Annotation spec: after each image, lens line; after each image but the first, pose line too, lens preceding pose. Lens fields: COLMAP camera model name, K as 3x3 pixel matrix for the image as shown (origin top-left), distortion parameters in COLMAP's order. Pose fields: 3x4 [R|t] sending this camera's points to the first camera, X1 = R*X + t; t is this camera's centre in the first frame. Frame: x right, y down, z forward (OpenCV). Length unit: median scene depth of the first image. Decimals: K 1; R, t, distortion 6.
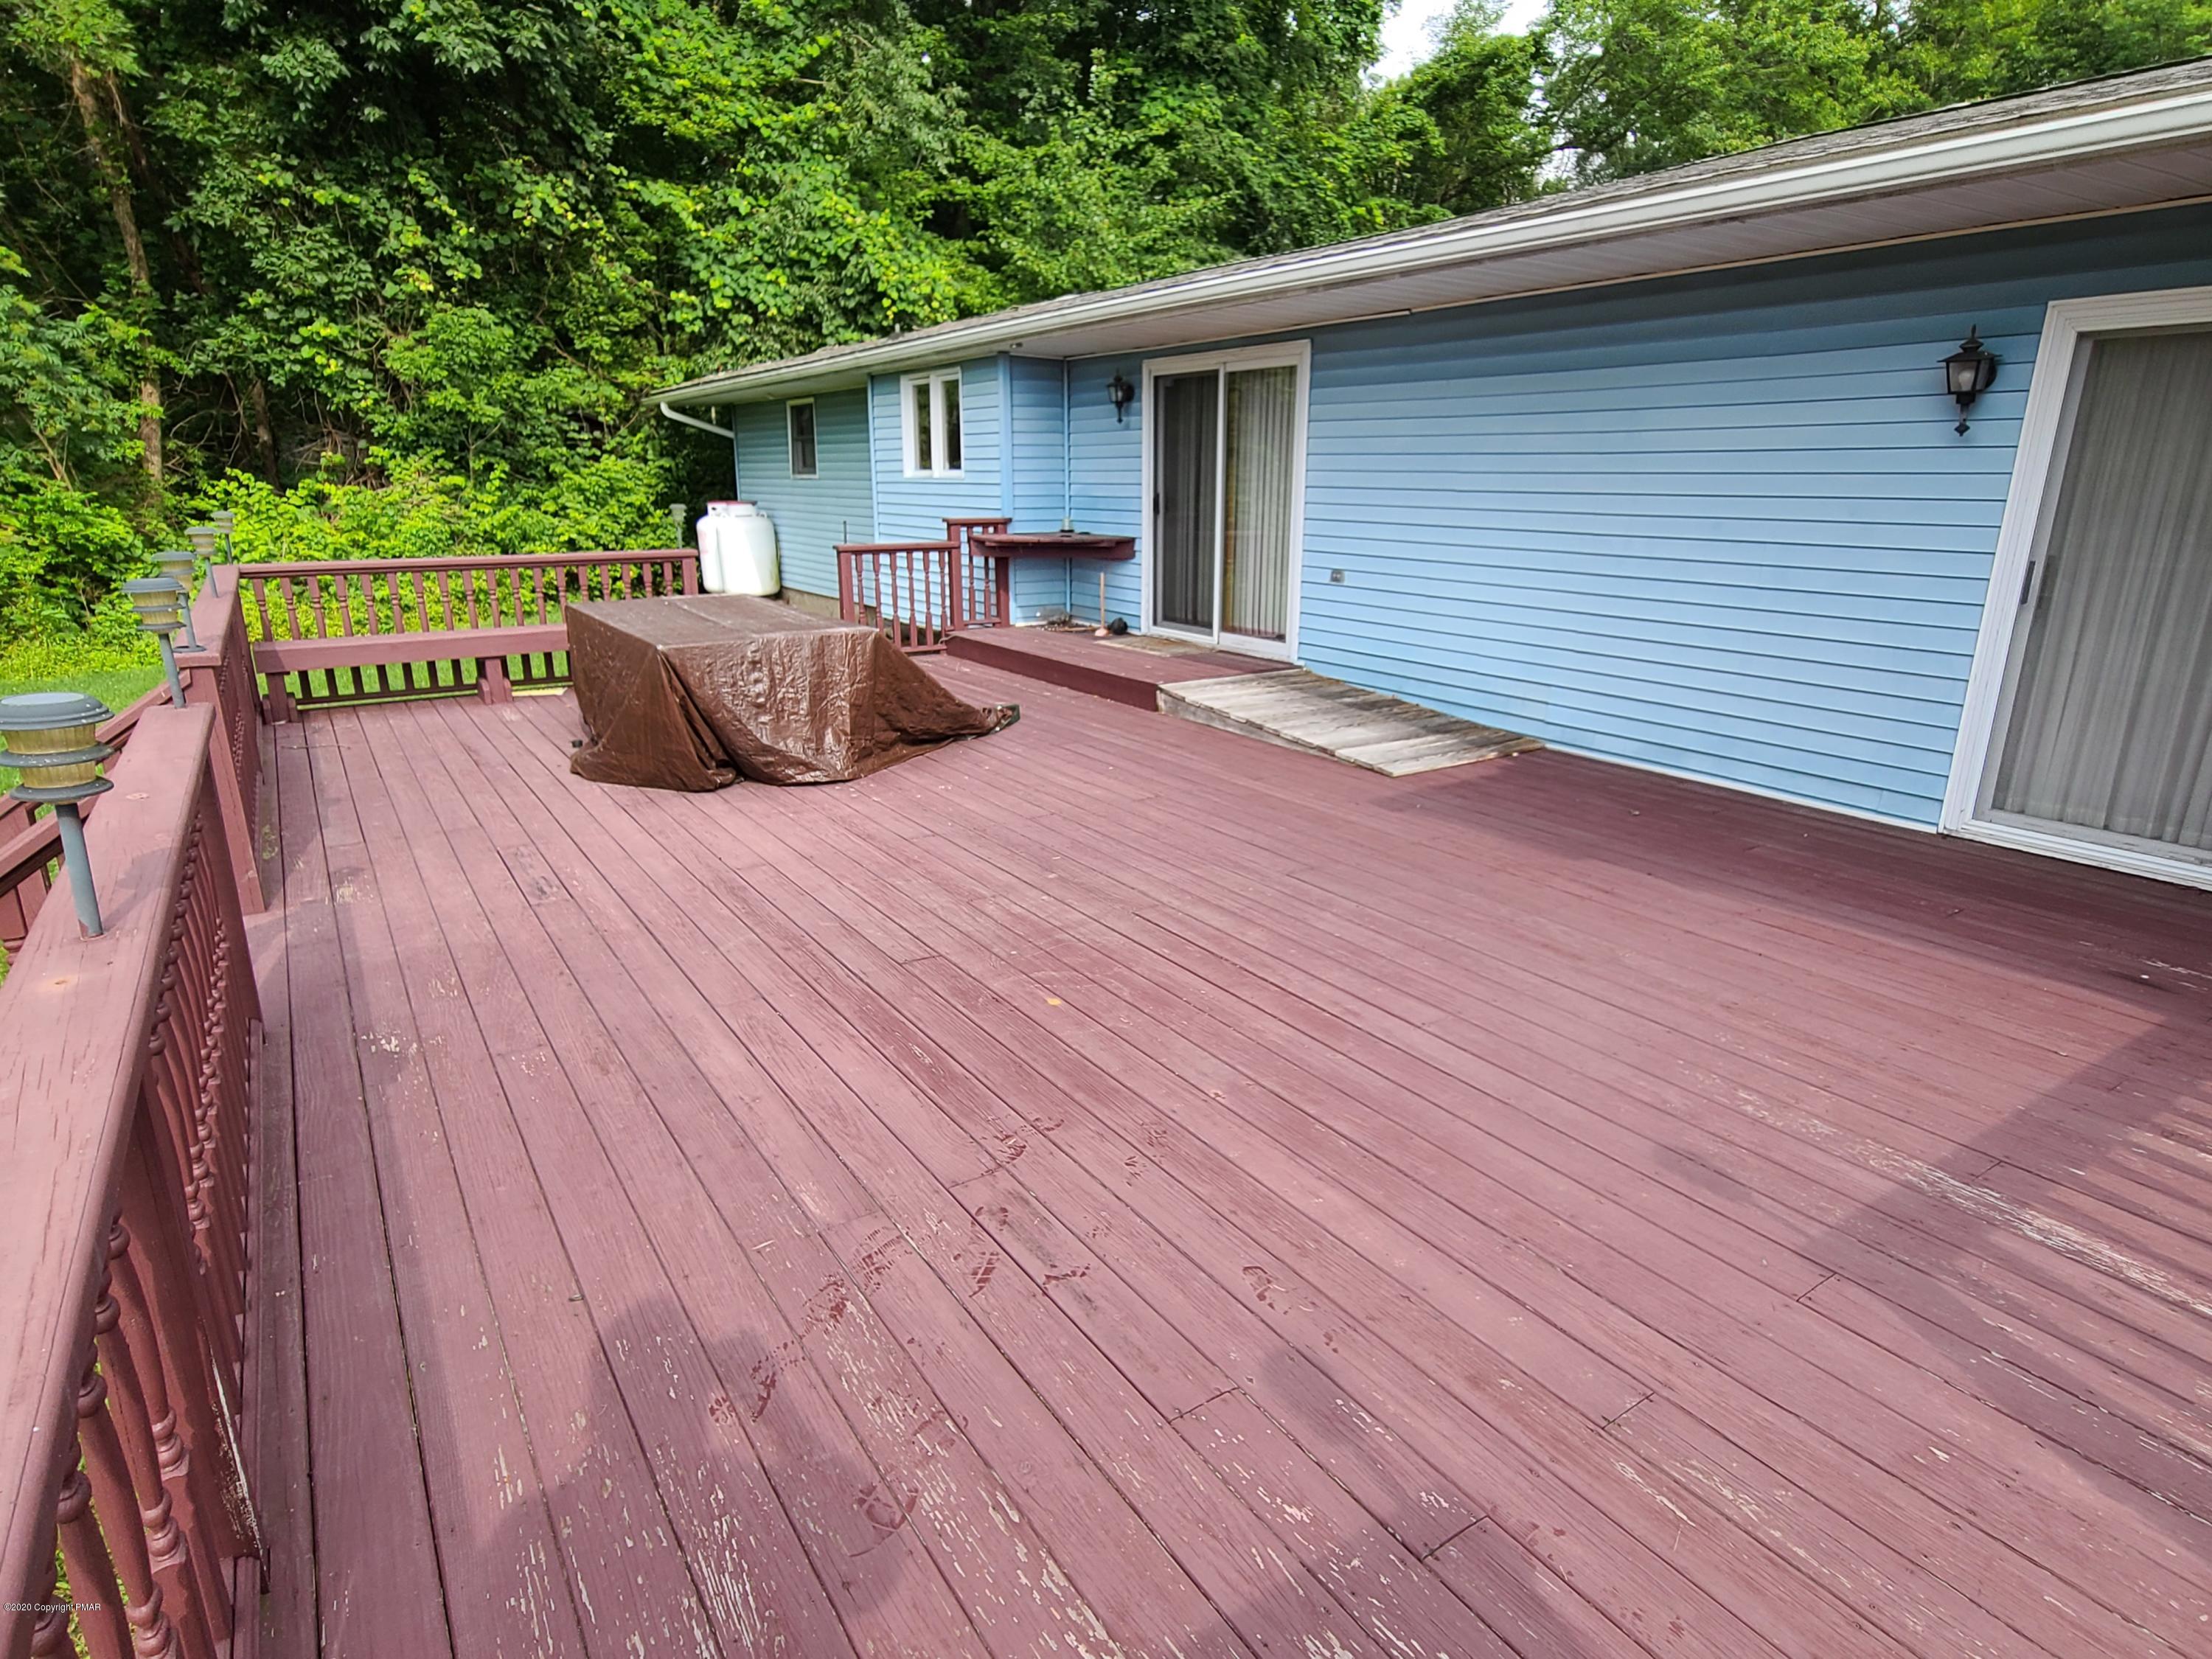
lens RADIAL K [[1205.3, 0, 1111.8], [0, 1205.3, 819.8], [0, 0, 1]] dist [0.000269, -0.001444]
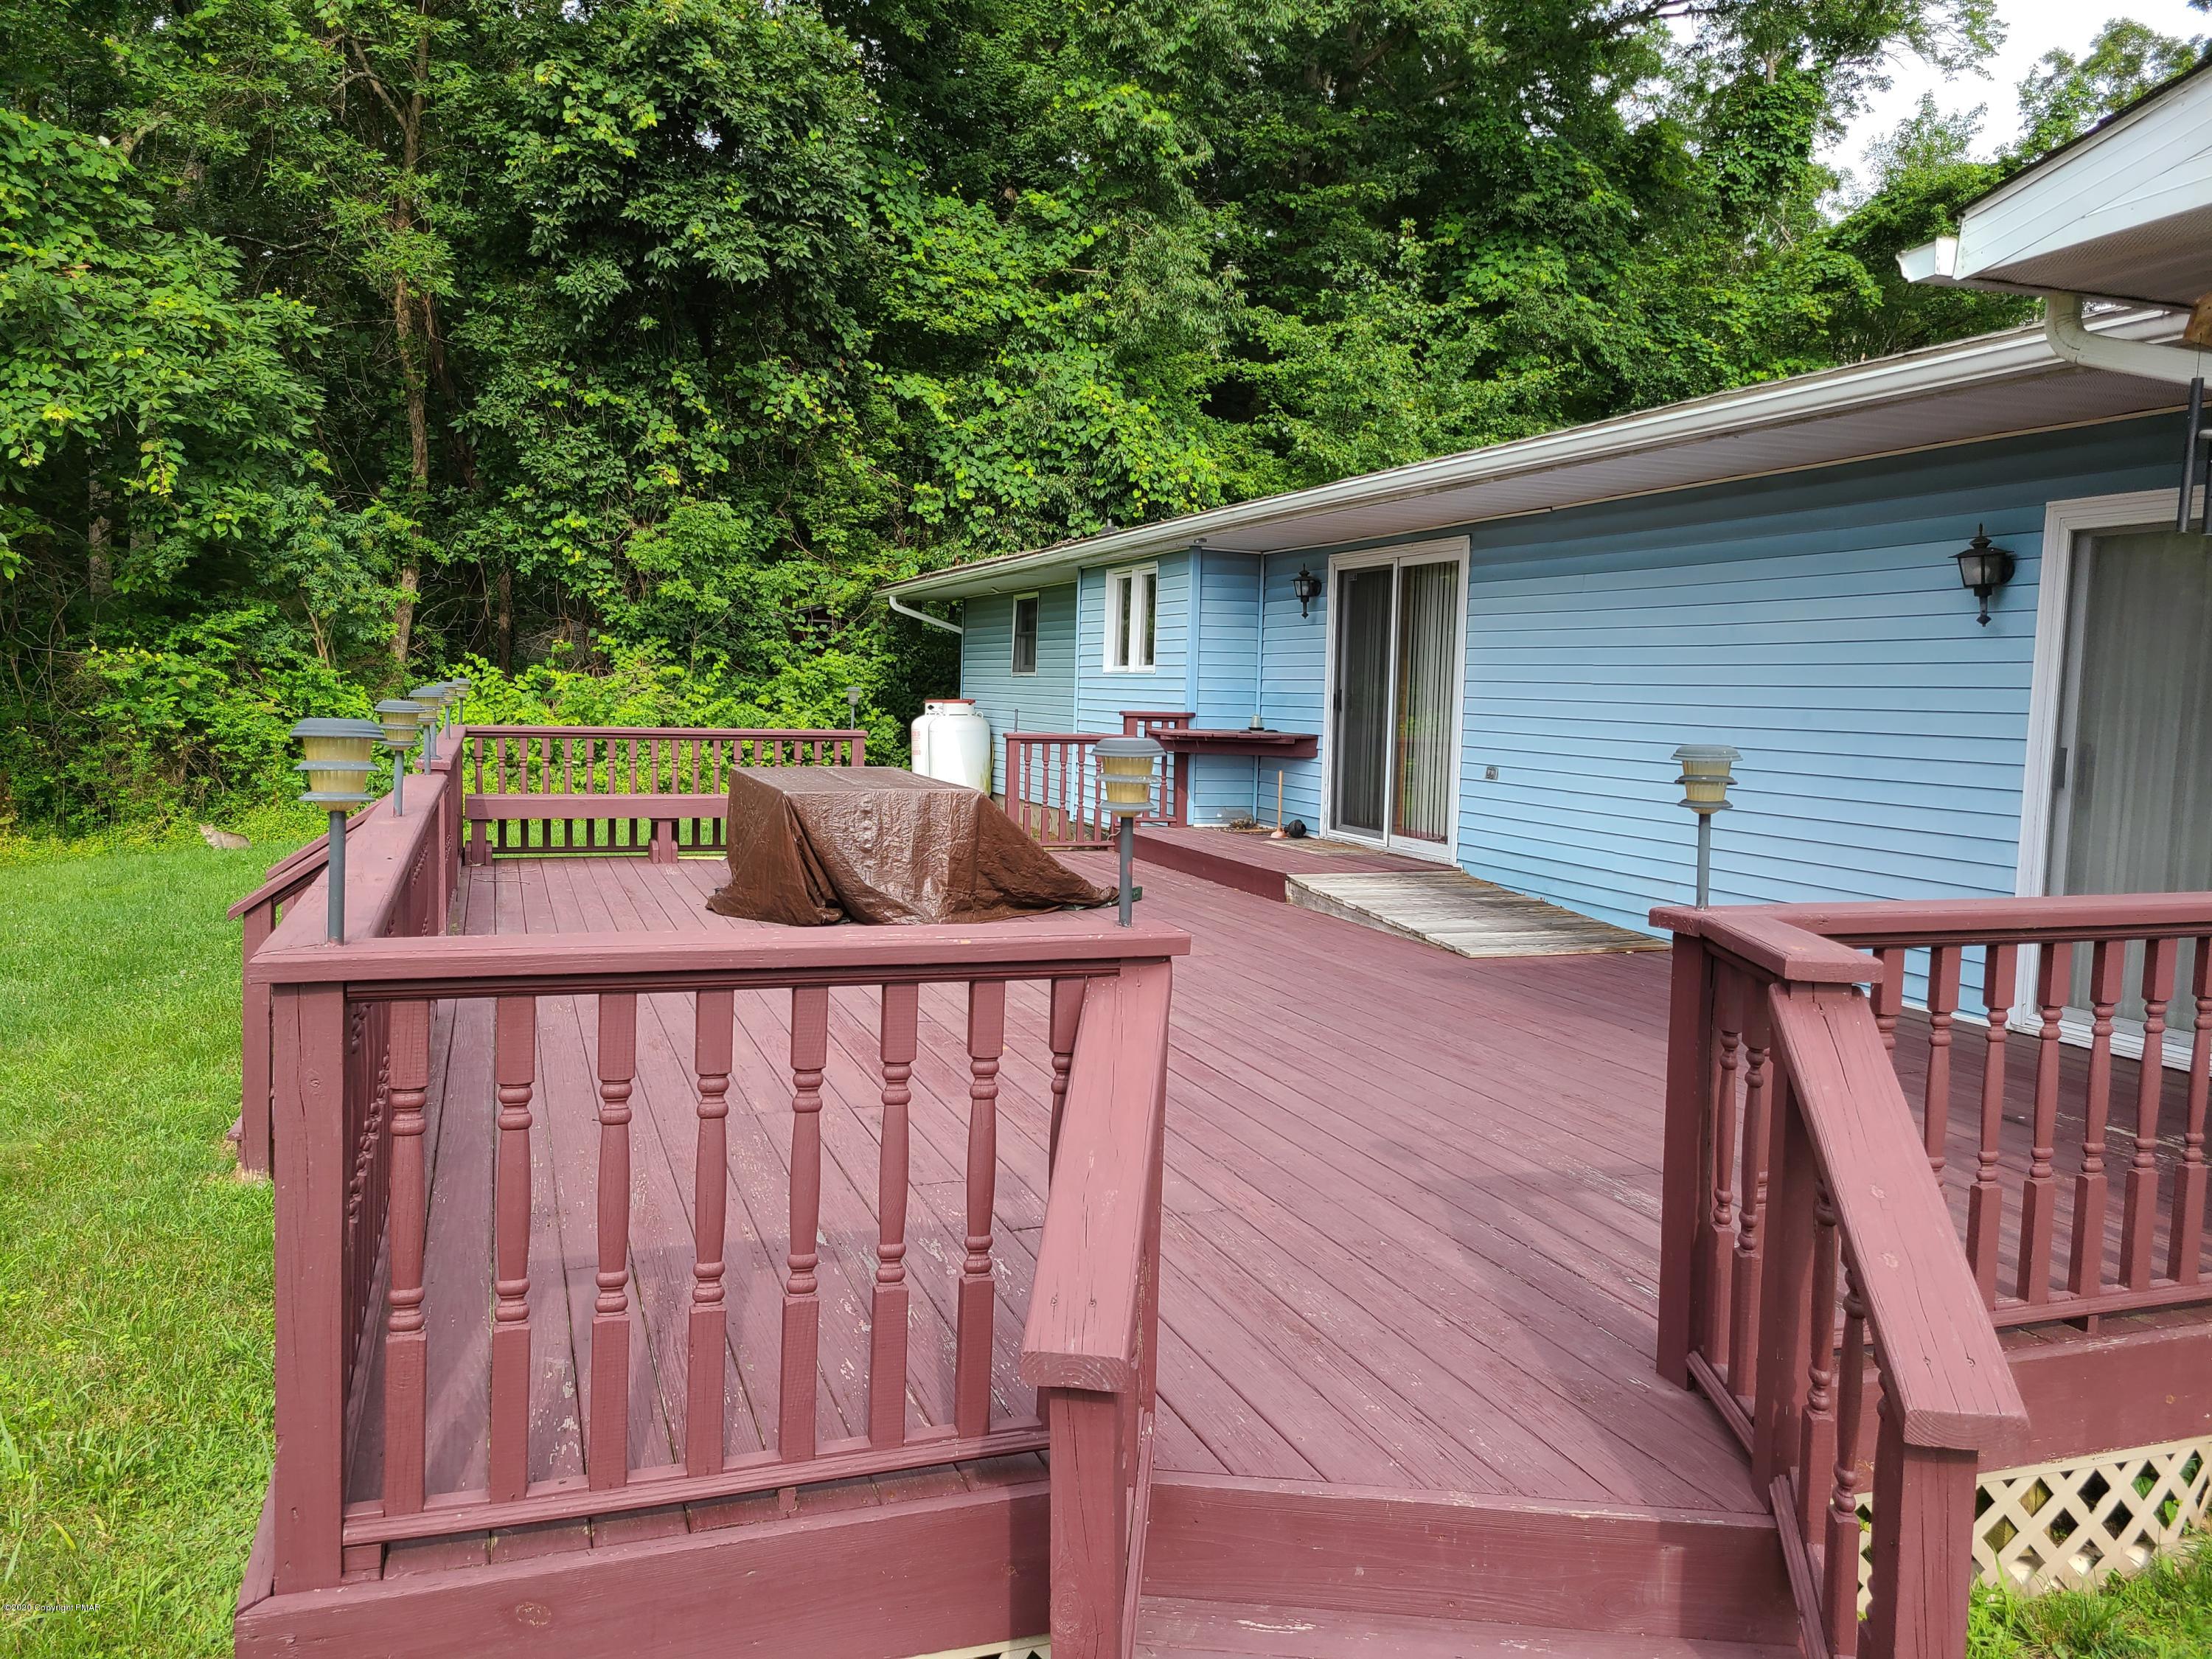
lens RADIAL K [[1642.7, 0, 1110.6], [0, 1642.7, 808.0], [0, 0, 1]] dist [0.061641, -0.058611]
pose [[0.971087, 0.039407, -0.235449, 0.107332], [-0.087711, 0.976194, -0.198372, 0.056467], [0.222027, 0.213288, 0.951426, -0.151702]]
